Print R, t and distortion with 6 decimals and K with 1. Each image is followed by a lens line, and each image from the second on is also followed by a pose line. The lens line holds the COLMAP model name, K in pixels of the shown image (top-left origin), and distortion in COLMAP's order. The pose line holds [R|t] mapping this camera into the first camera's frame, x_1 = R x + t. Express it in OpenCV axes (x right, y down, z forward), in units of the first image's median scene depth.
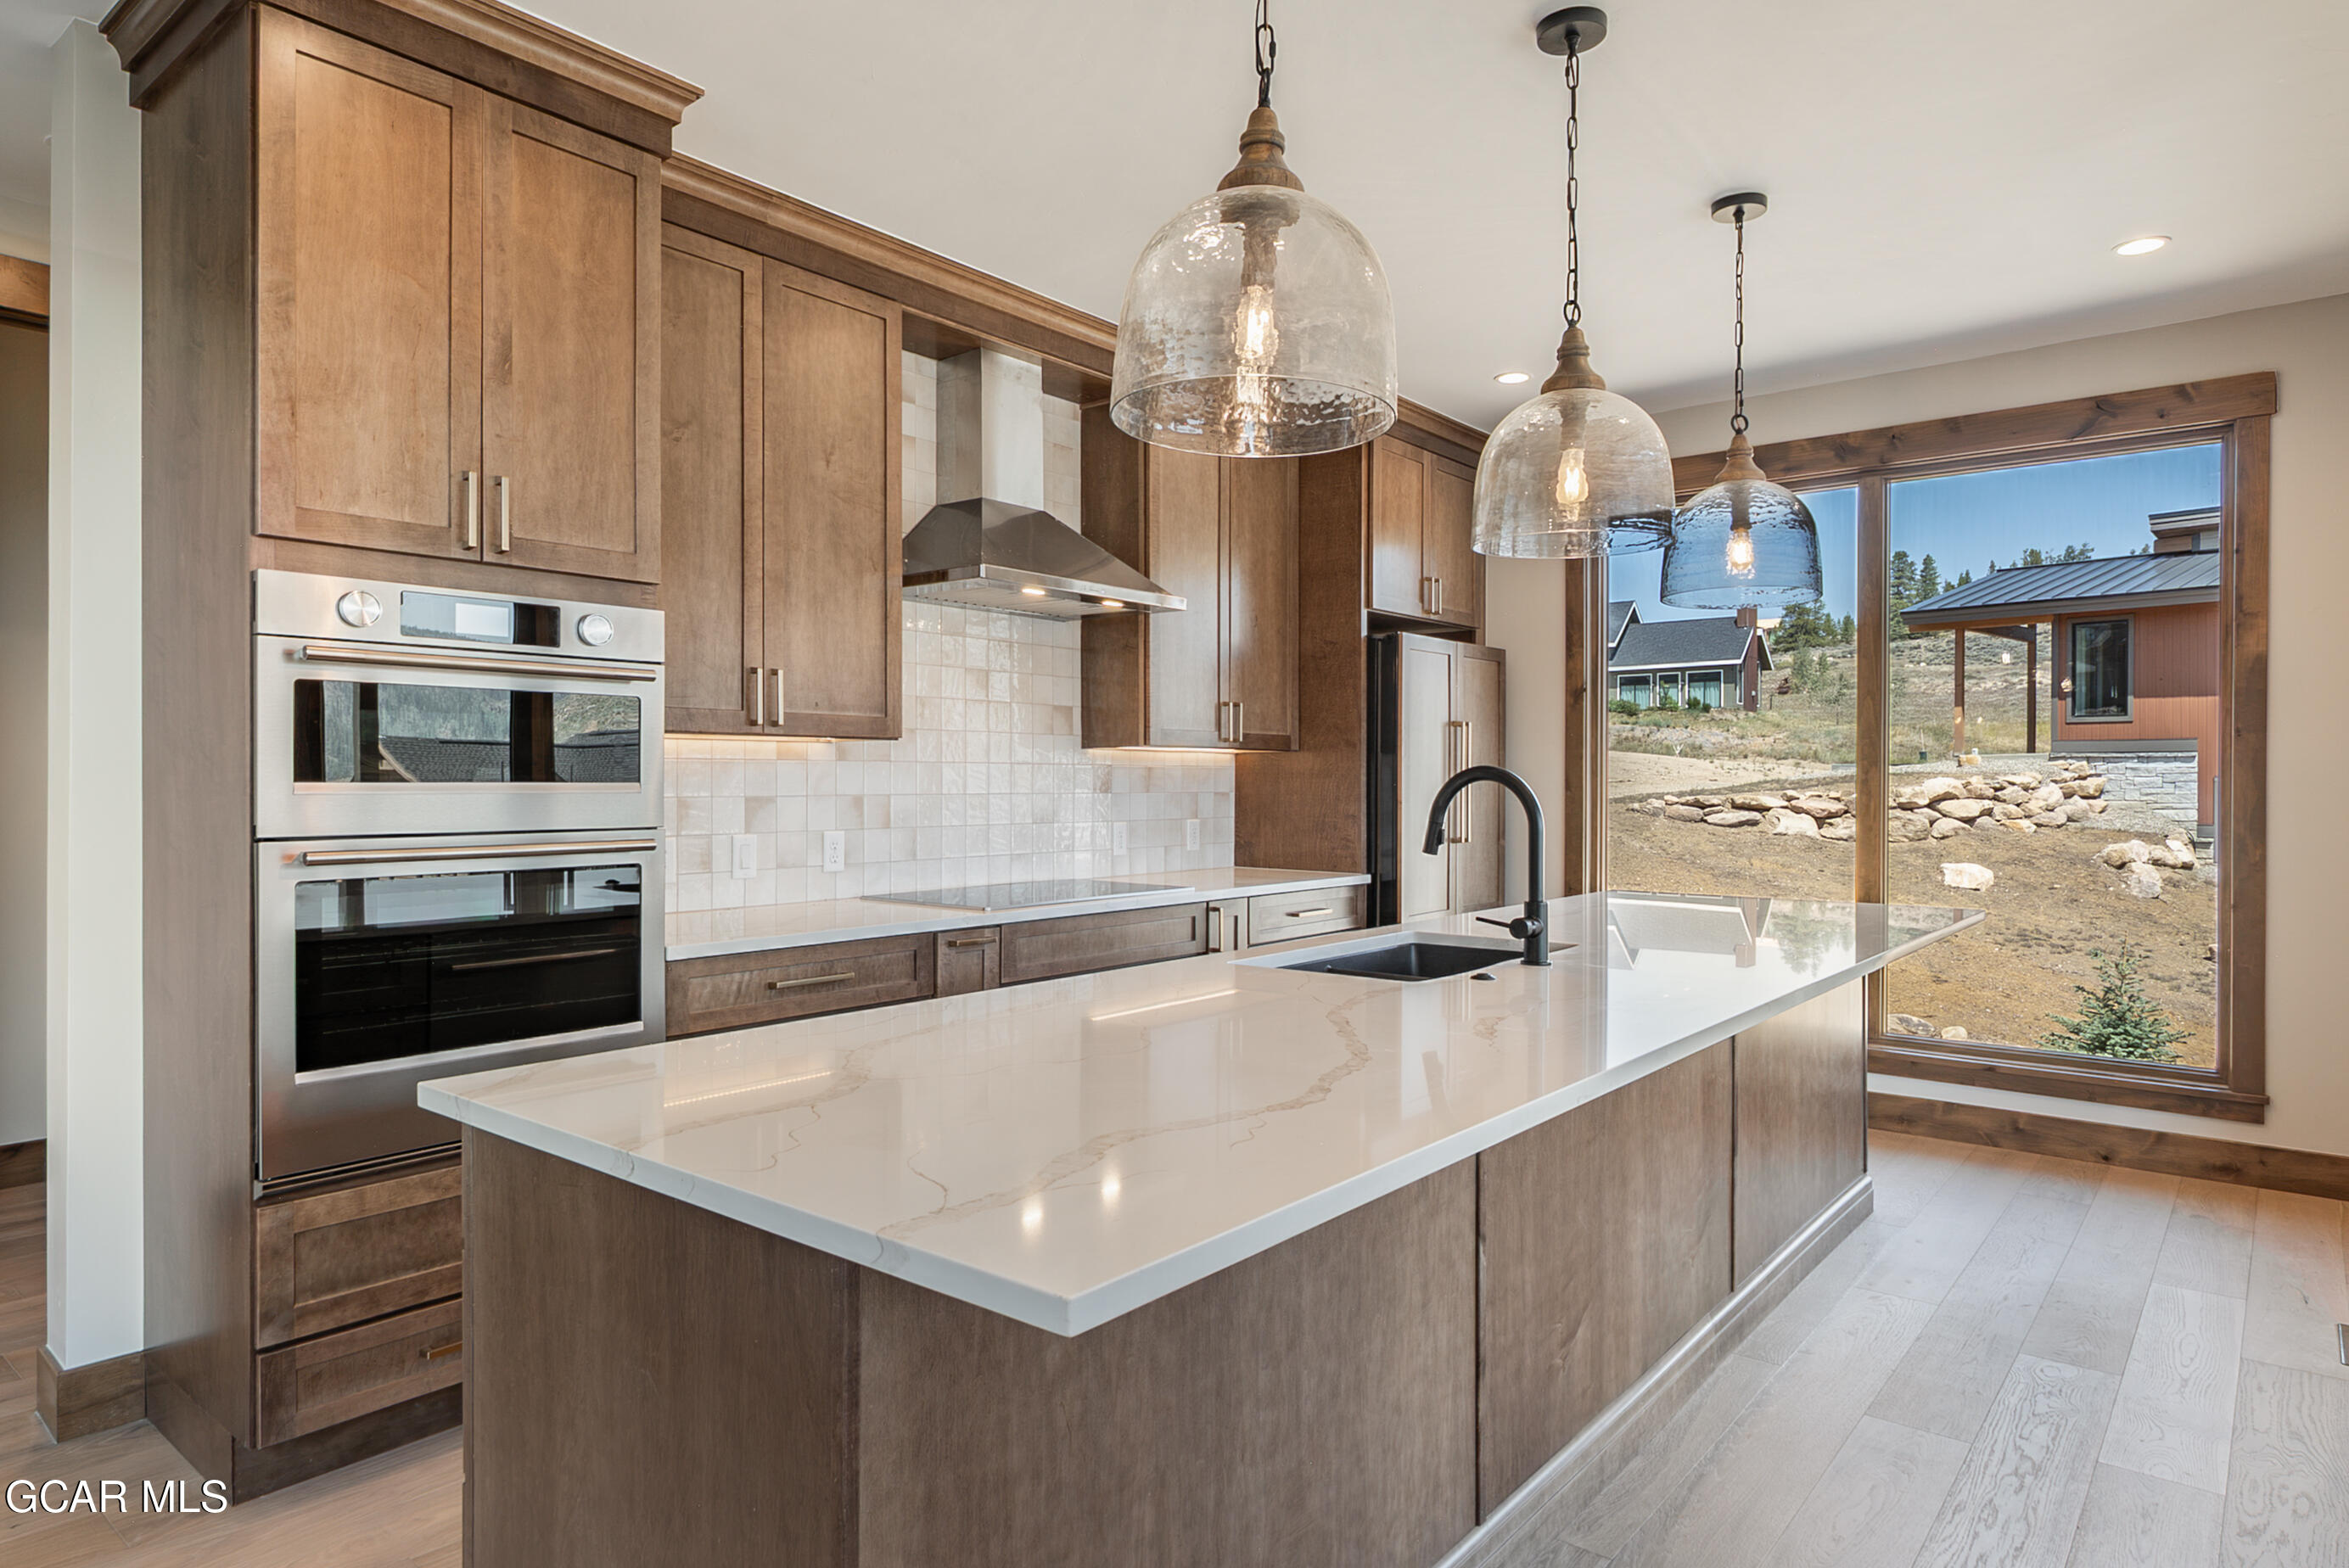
lens RADIAL K [[1367.7, 0, 1174.0], [0, 1367.7, 784.2], [0, 0, 1]] dist [-0.001891, 0.000074]
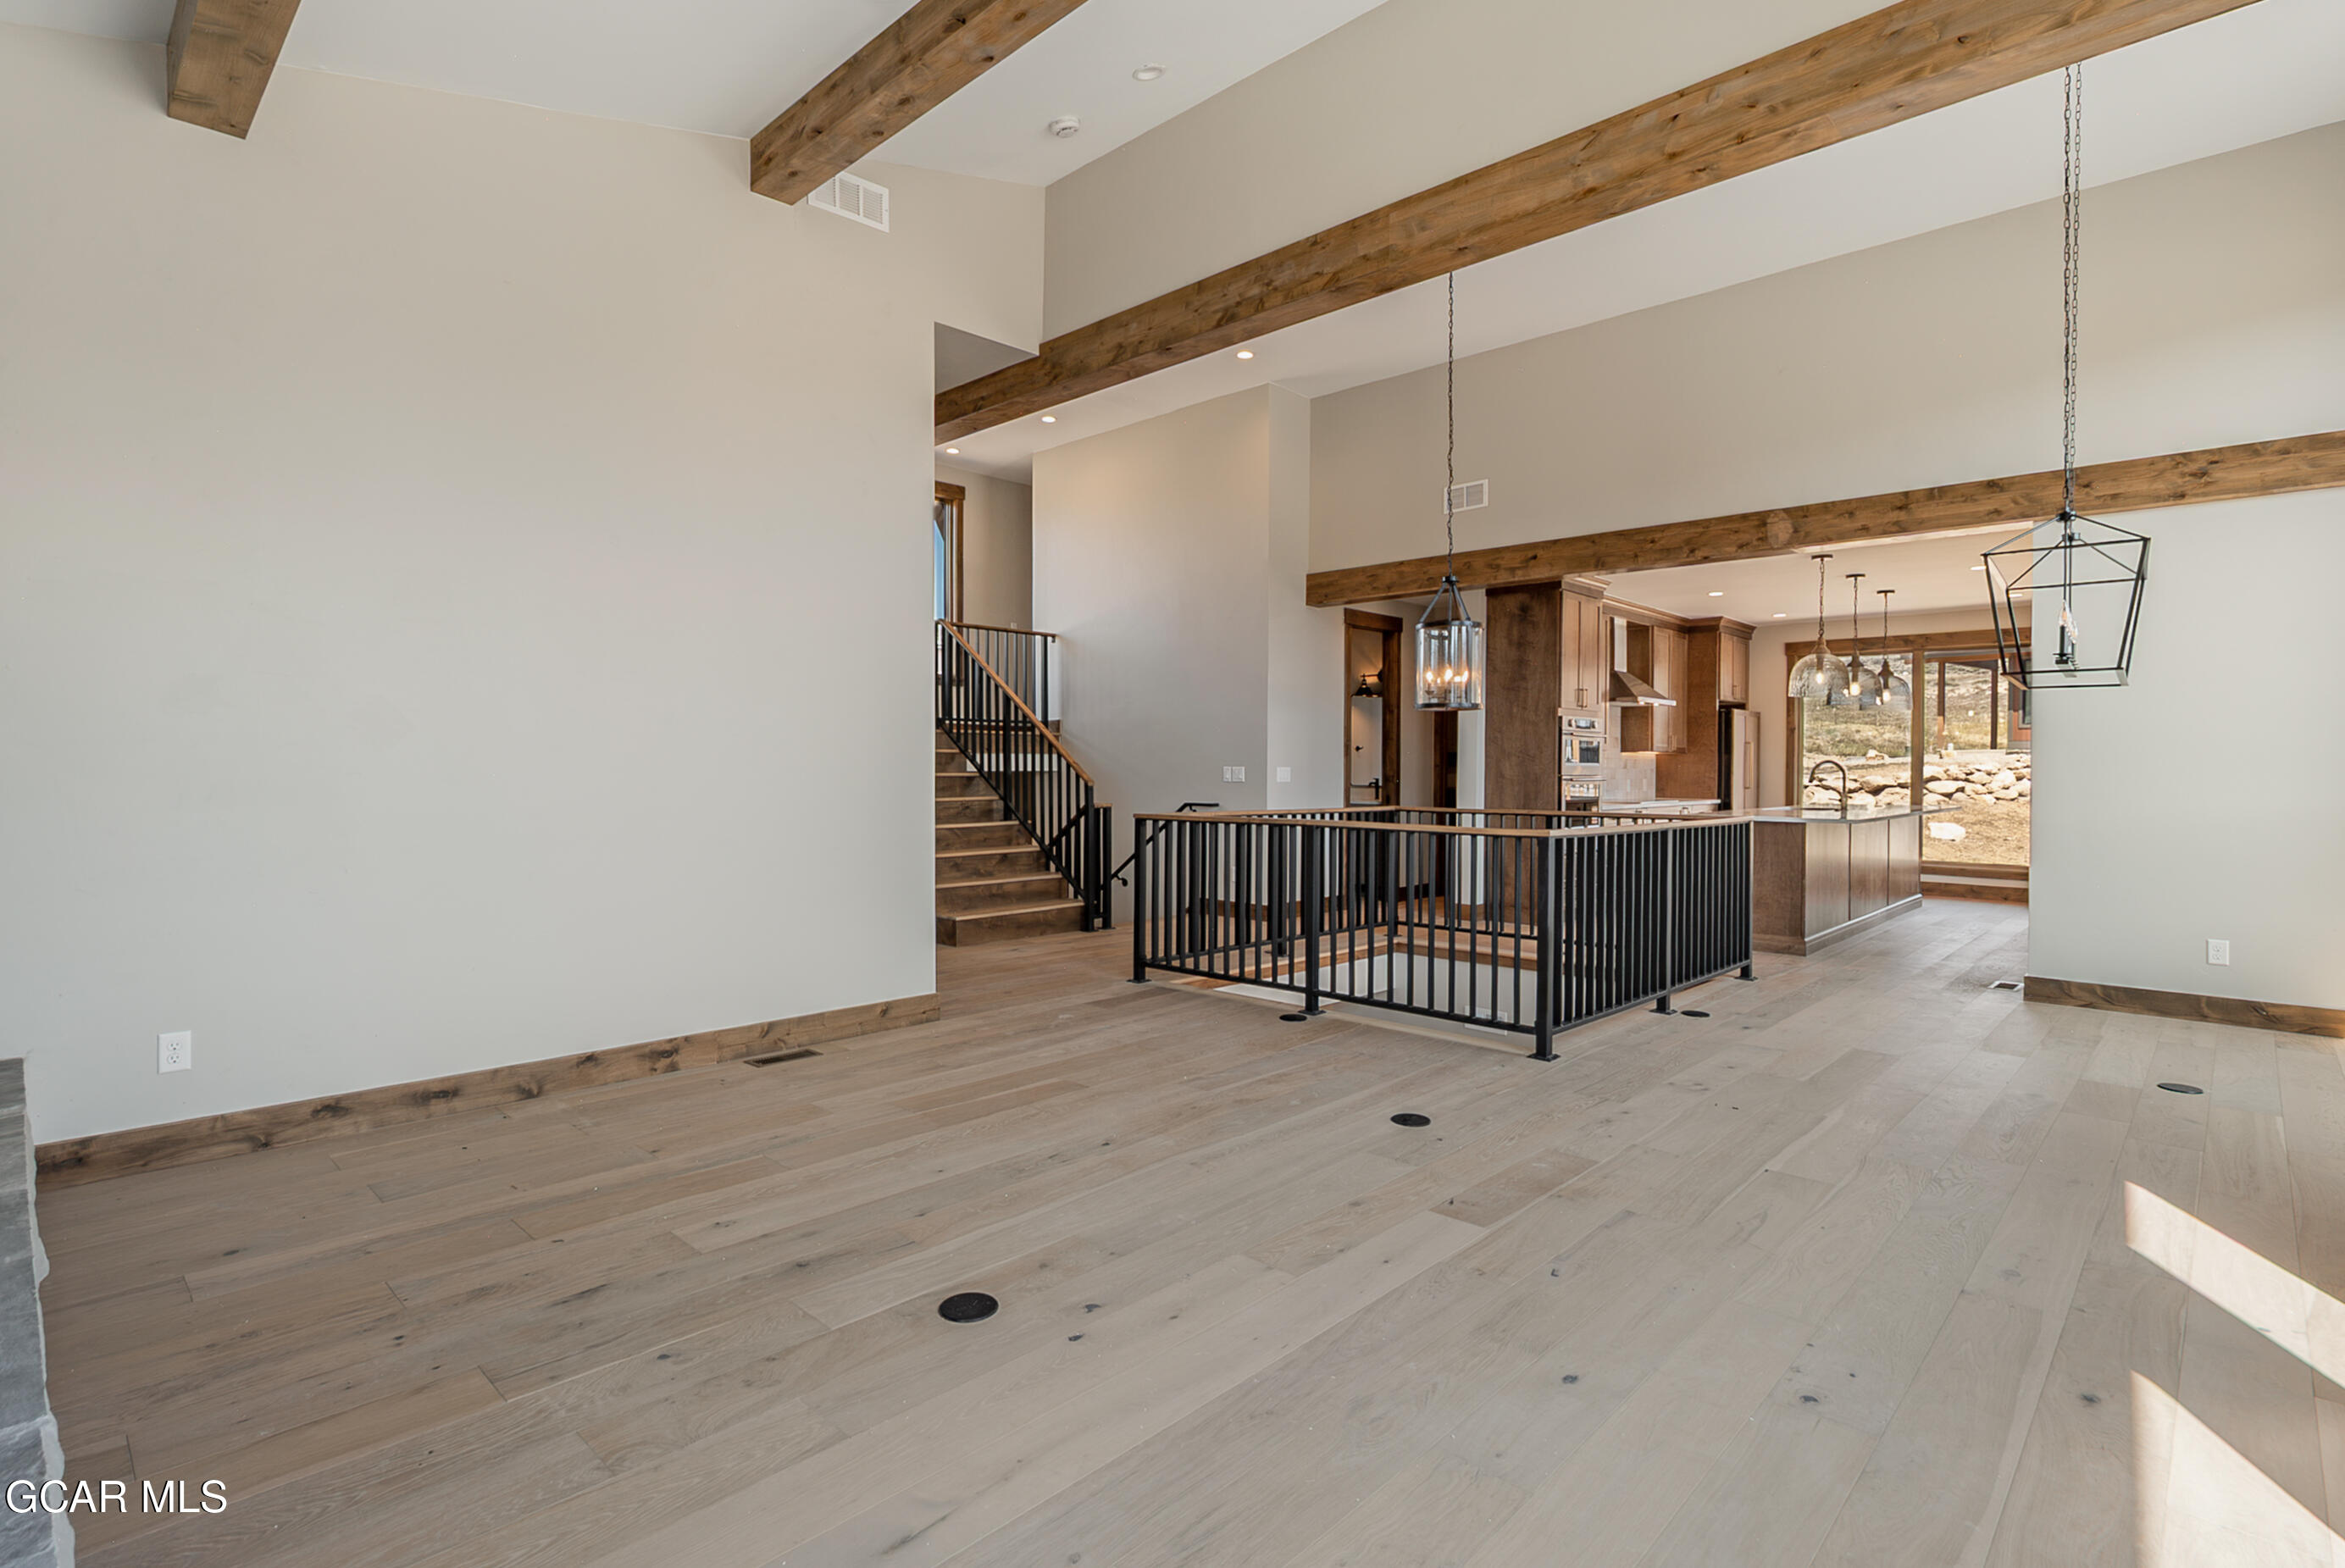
lens RADIAL K [[1092.6, 0, 1168.3], [0, 1092.6, 775.7], [0, 0, 1]] dist [-0.012748, 0.001452]
pose [[0.995787, 0.005237, -0.091551, -0.154646], [-0.004674, 0.999969, 0.006367, 0.001953], [0.091581, -0.005912, 0.995780, -0.253197]]
